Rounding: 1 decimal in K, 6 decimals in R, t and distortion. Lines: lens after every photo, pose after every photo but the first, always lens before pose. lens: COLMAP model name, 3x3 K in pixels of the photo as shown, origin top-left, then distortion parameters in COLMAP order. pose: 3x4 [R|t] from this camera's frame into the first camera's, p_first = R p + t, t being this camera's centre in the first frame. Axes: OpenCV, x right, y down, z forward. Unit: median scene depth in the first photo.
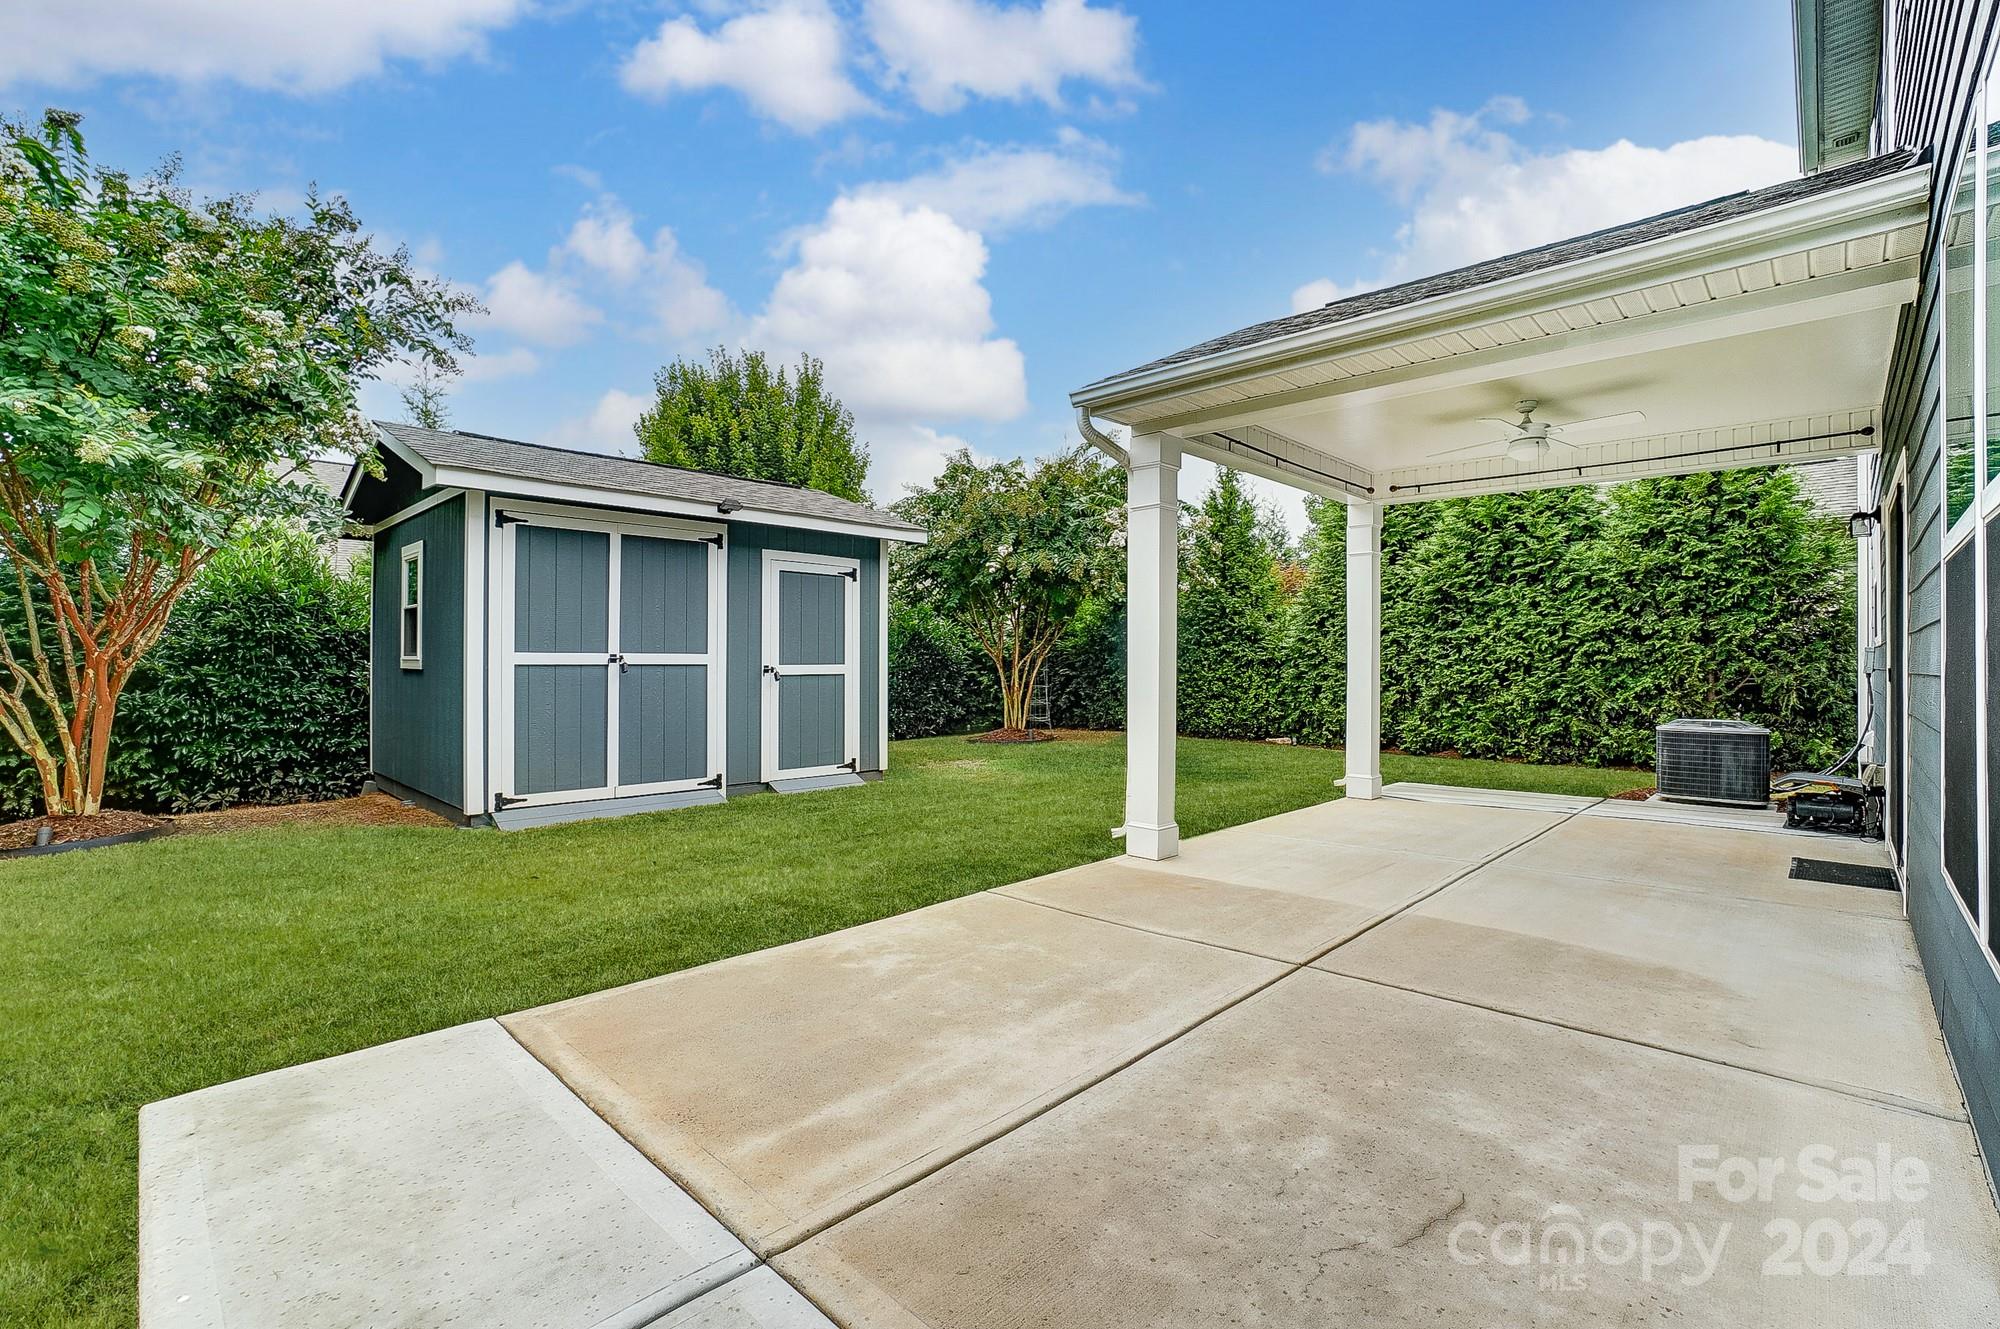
lens RADIAL K [[875.1, 0, 991.0], [0, 875.1, 677.5], [0, 0, 1]] dist [-0.068019, 0.023839]
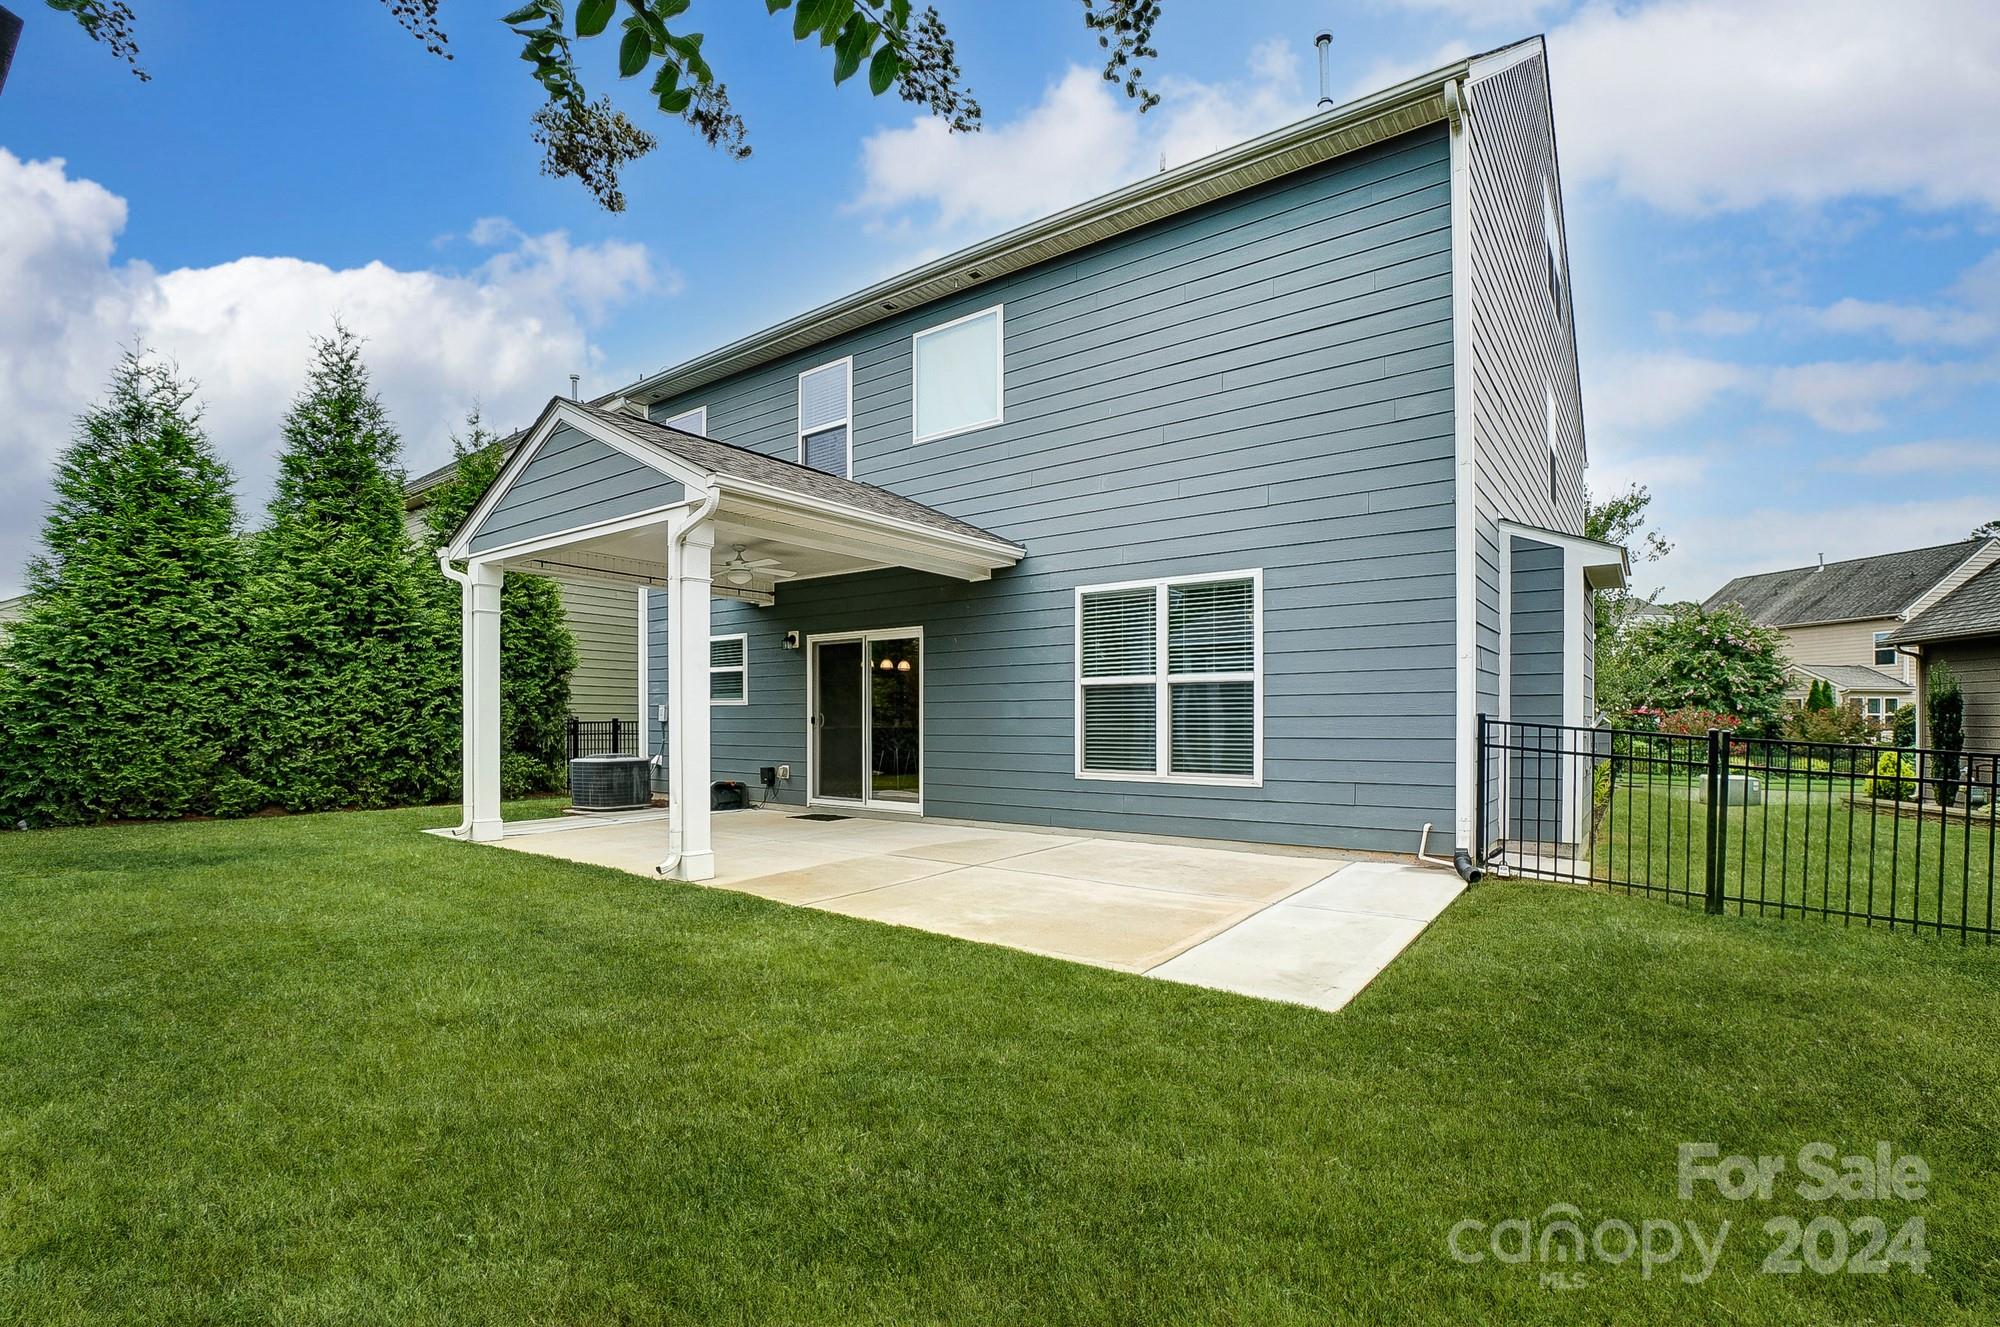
lens RADIAL K [[910.3, 0, 958.5], [0, 910.3, 722.2], [0, 0, 1]] dist [-0.017118, 0.000051]
pose [[-0.102776, -0.006074, 0.994686, -0.649380], [0.014513, 0.999866, 0.007606, -0.006437], [-0.994599, 0.015218, -0.102674, 0.465329]]
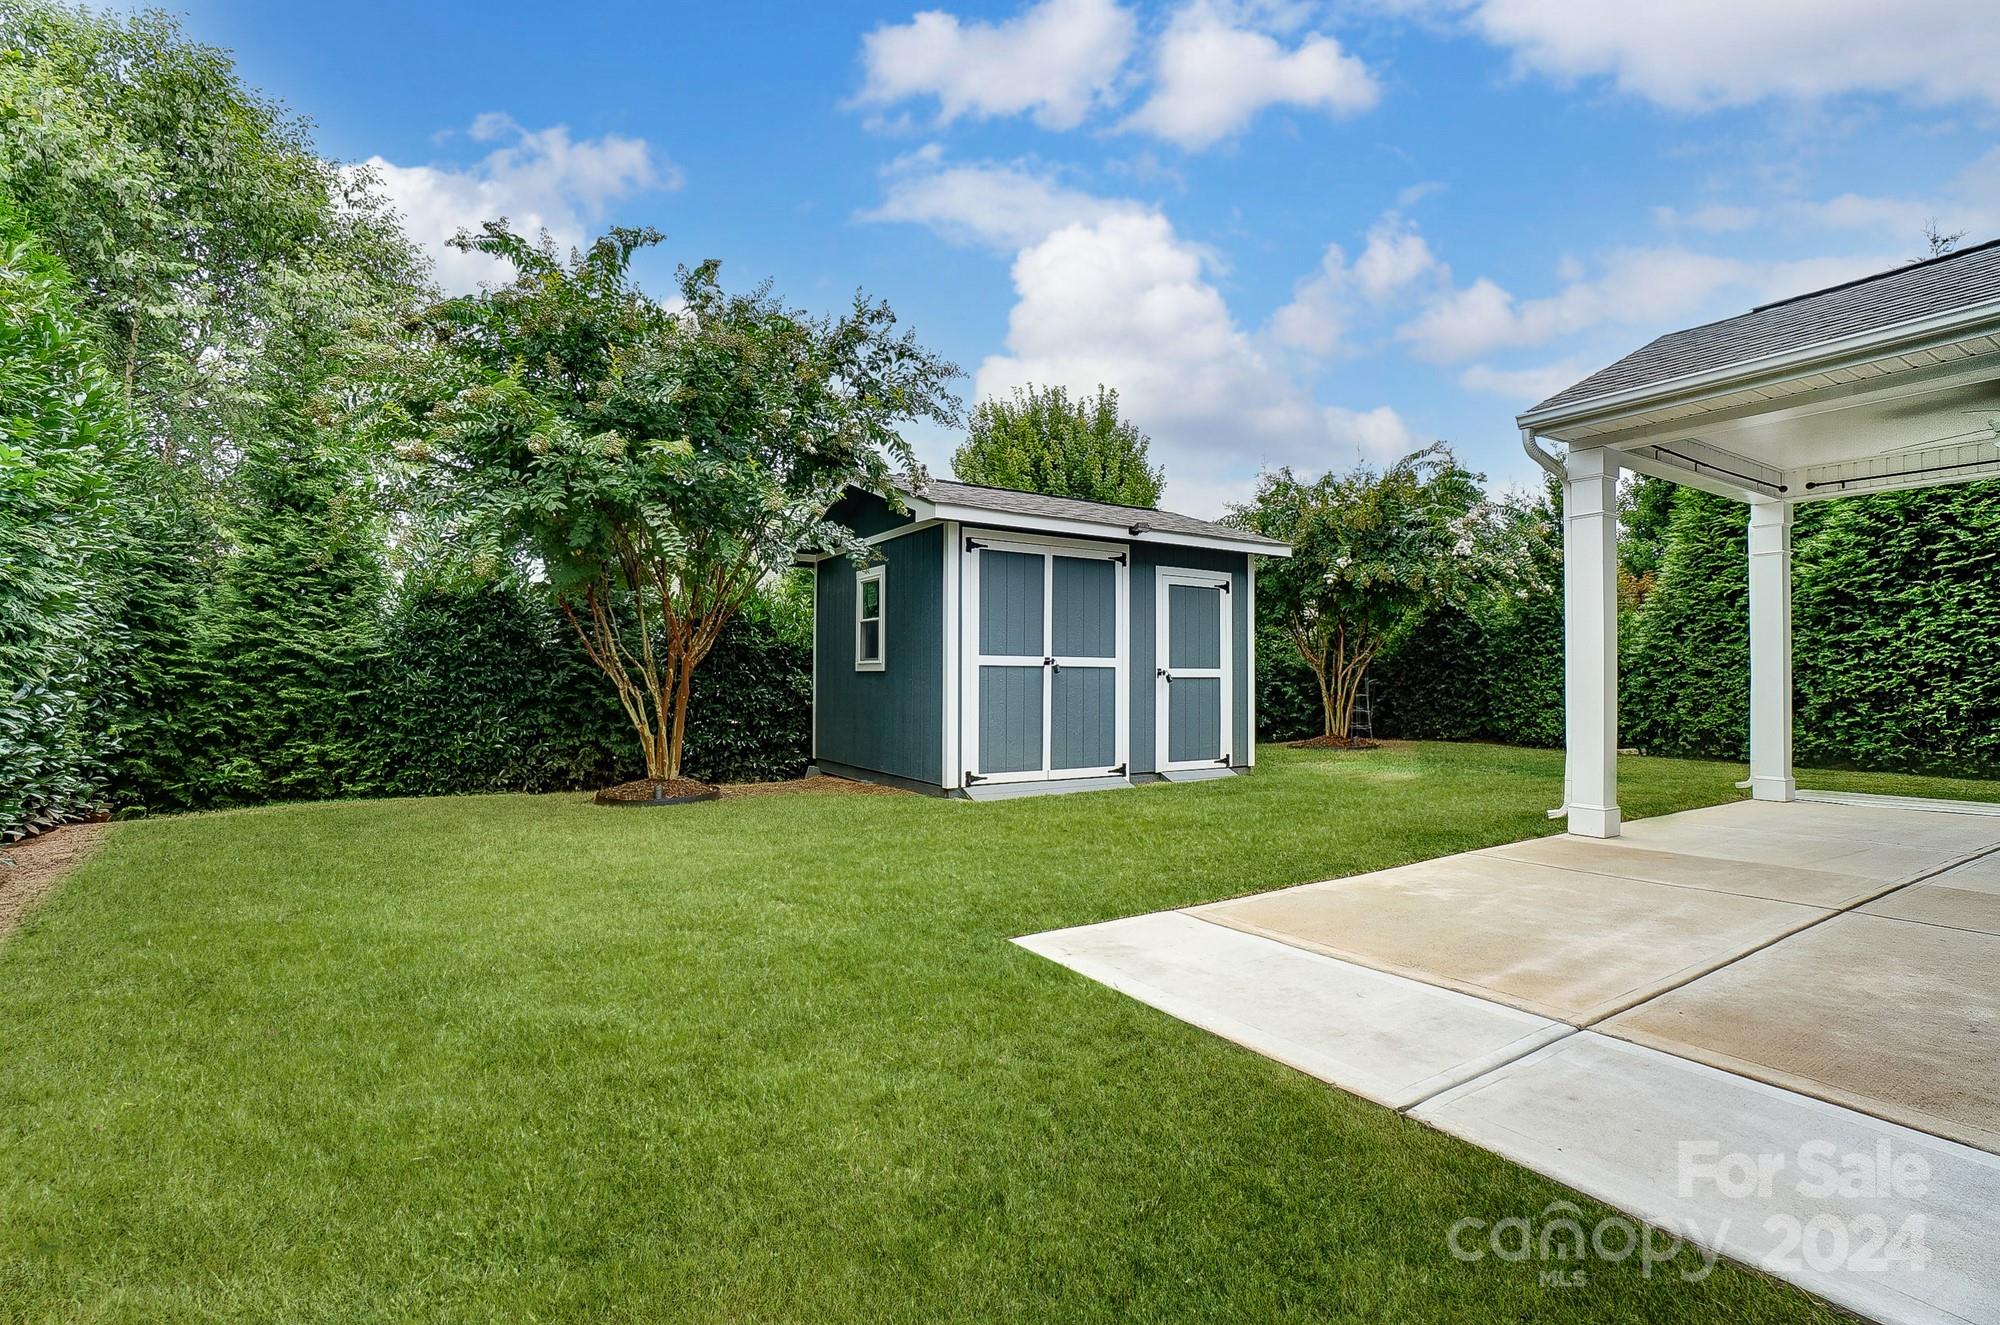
lens RADIAL K [[875.1, 0, 991.0], [0, 875.1, 675.5], [0, 0, 1]] dist [-0.068019, 0.023839]
pose [[0.968107, -0.001283, -0.250532, -0.166967], [-0.004743, 0.999714, -0.023446, 0.020228], [0.250490, 0.023886, 0.967824, -0.131074]]
